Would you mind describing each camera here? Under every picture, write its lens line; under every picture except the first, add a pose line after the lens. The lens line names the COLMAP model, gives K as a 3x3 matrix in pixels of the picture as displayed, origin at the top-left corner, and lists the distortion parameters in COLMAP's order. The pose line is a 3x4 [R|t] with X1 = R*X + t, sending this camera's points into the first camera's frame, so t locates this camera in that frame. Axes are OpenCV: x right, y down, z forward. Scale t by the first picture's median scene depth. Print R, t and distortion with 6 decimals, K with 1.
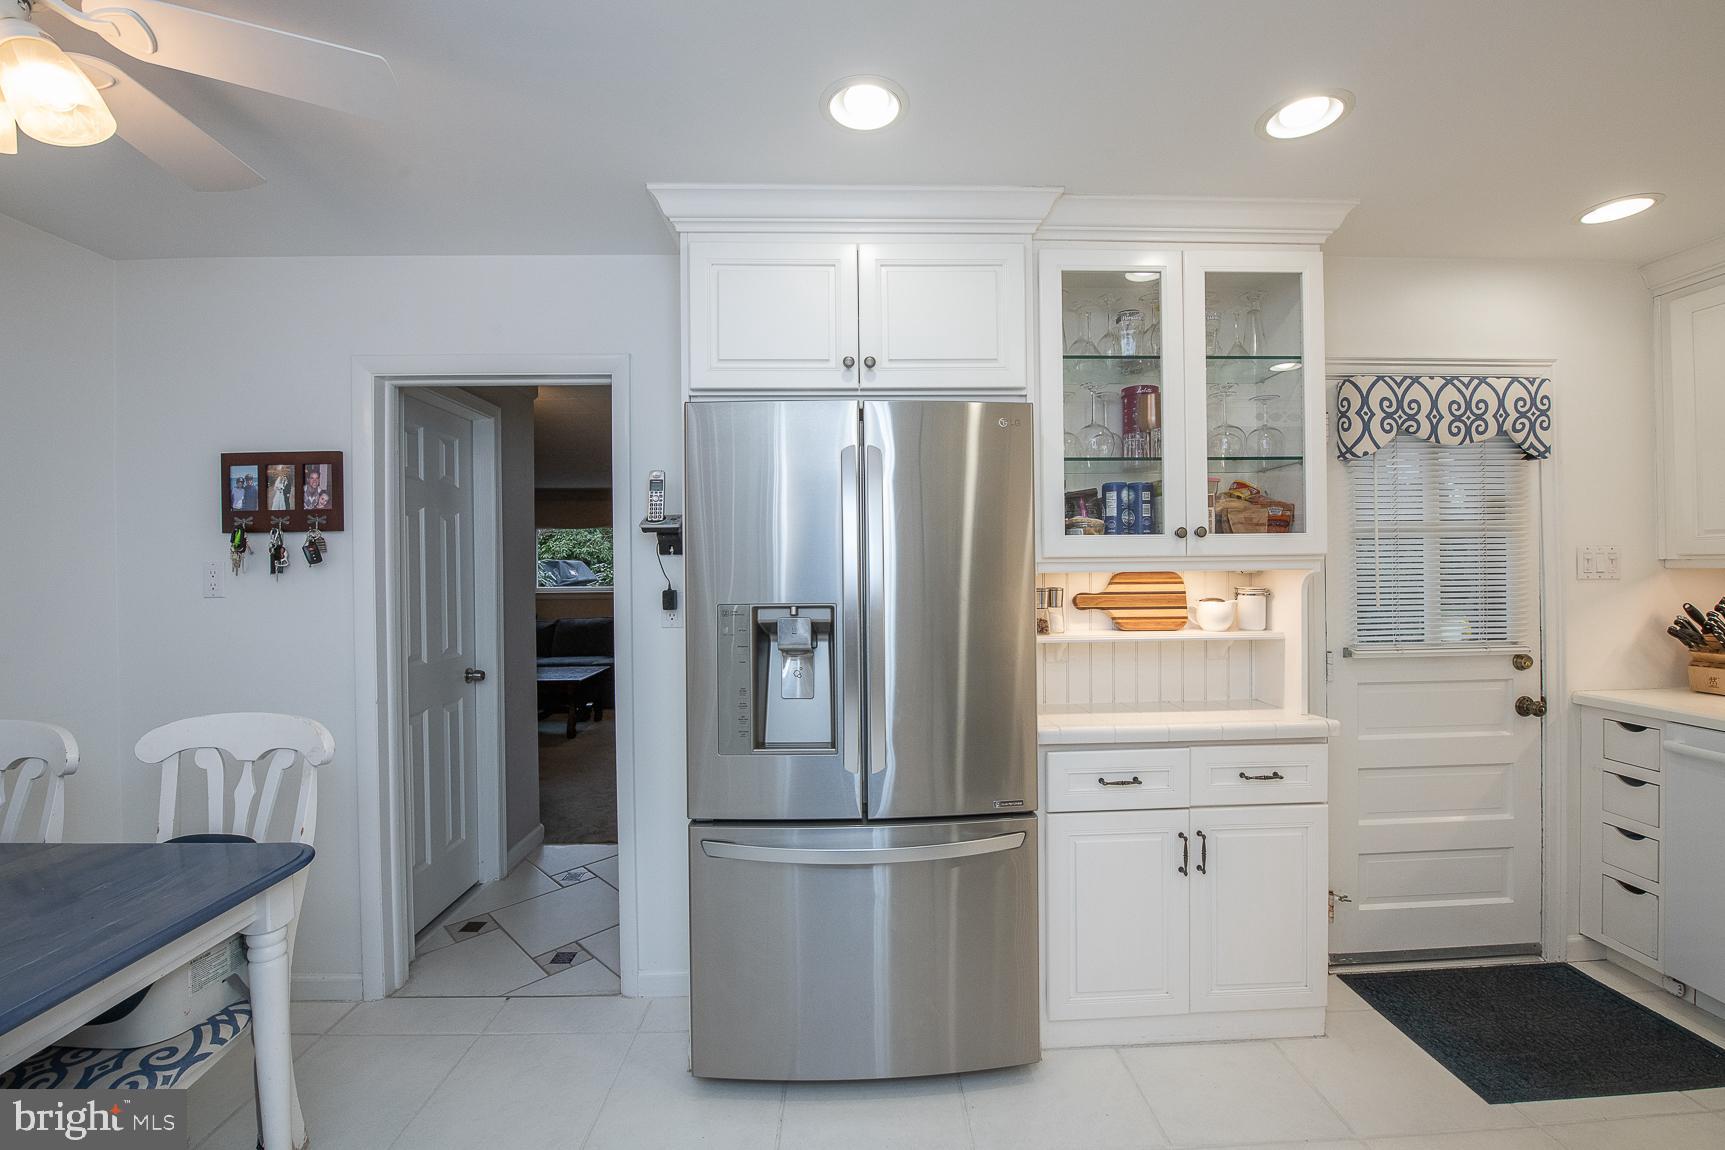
lens RADIAL K [[687.8, 0, 871.7], [0, 687.8, 567.5], [0, 0, 1]] dist [-0.021402, -0.000637]
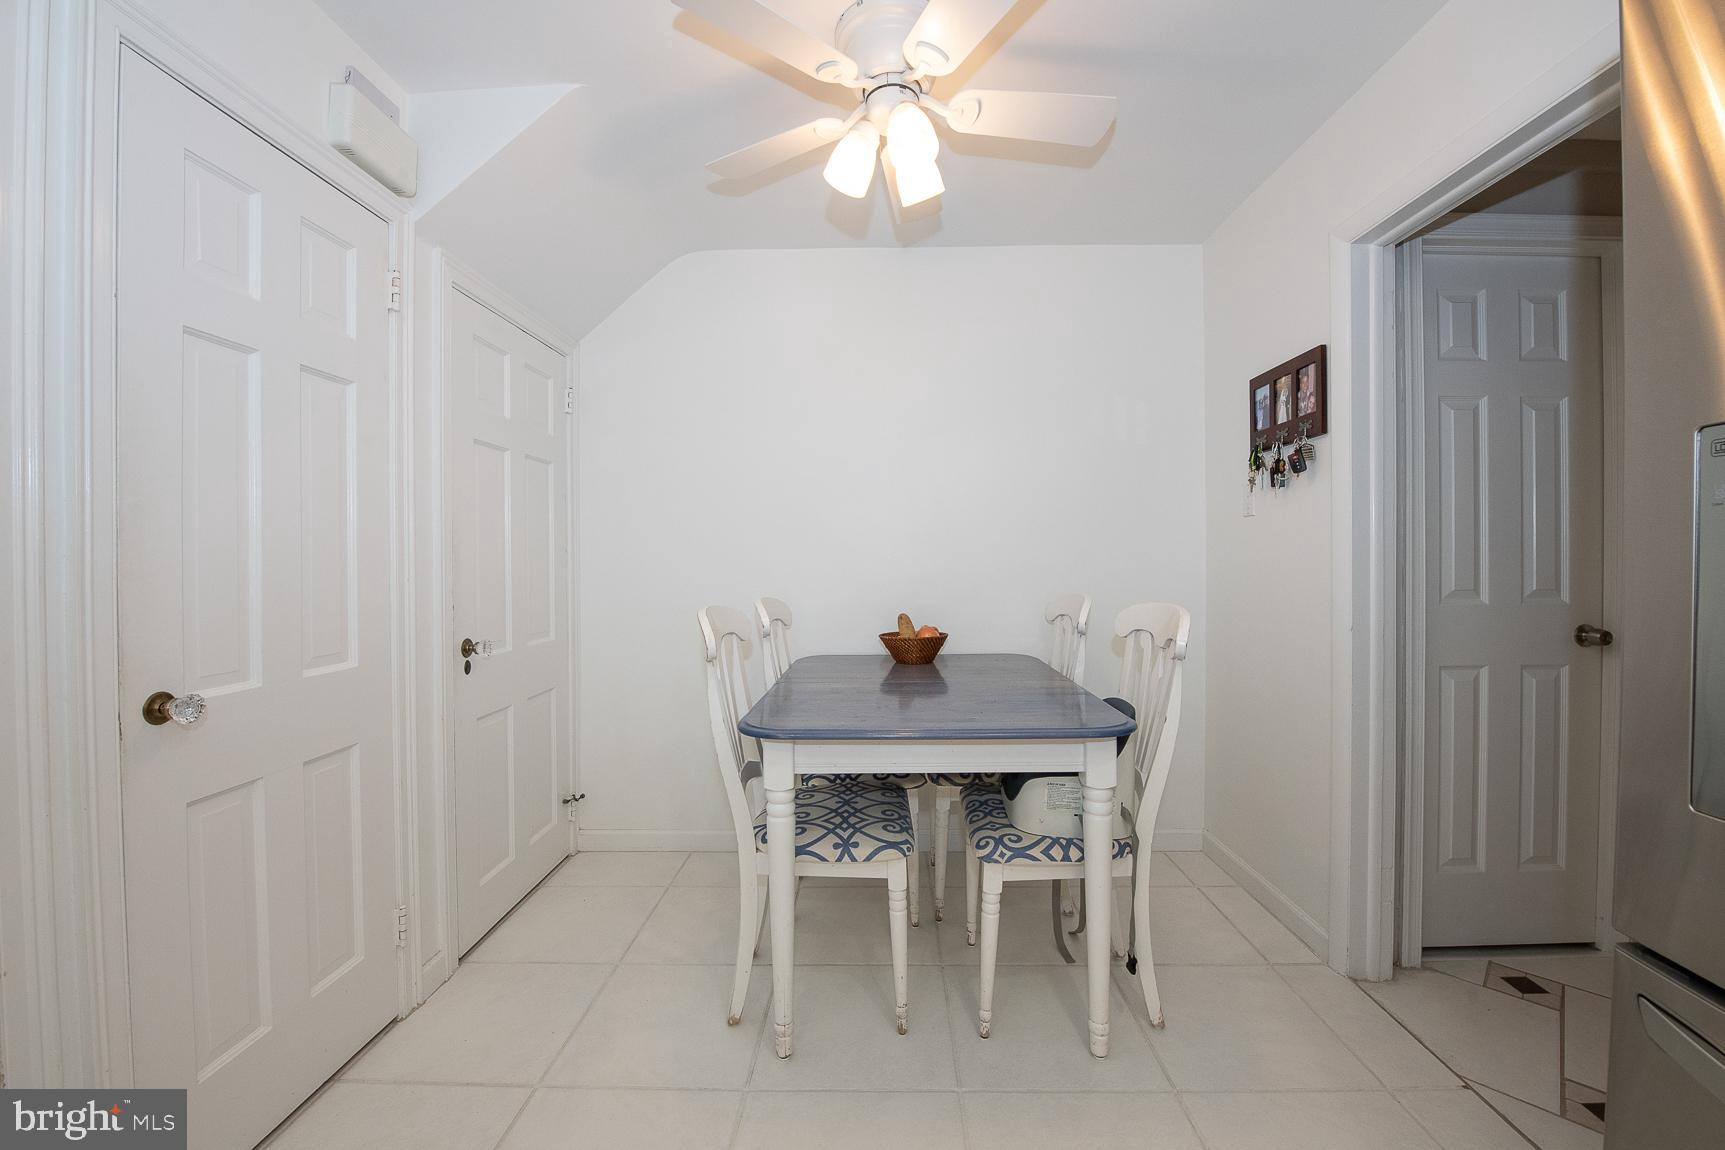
lens RADIAL K [[687.8, 0, 871.7], [0, 687.8, 567.5], [0, 0, 1]] dist [-0.021402, -0.000637]
pose [[-0.048798, 0.019219, -0.998624, 0.140199], [0.004737, 0.999808, 0.019010, 0.097440], [0.998797, -0.003803, -0.048880, 0.422663]]
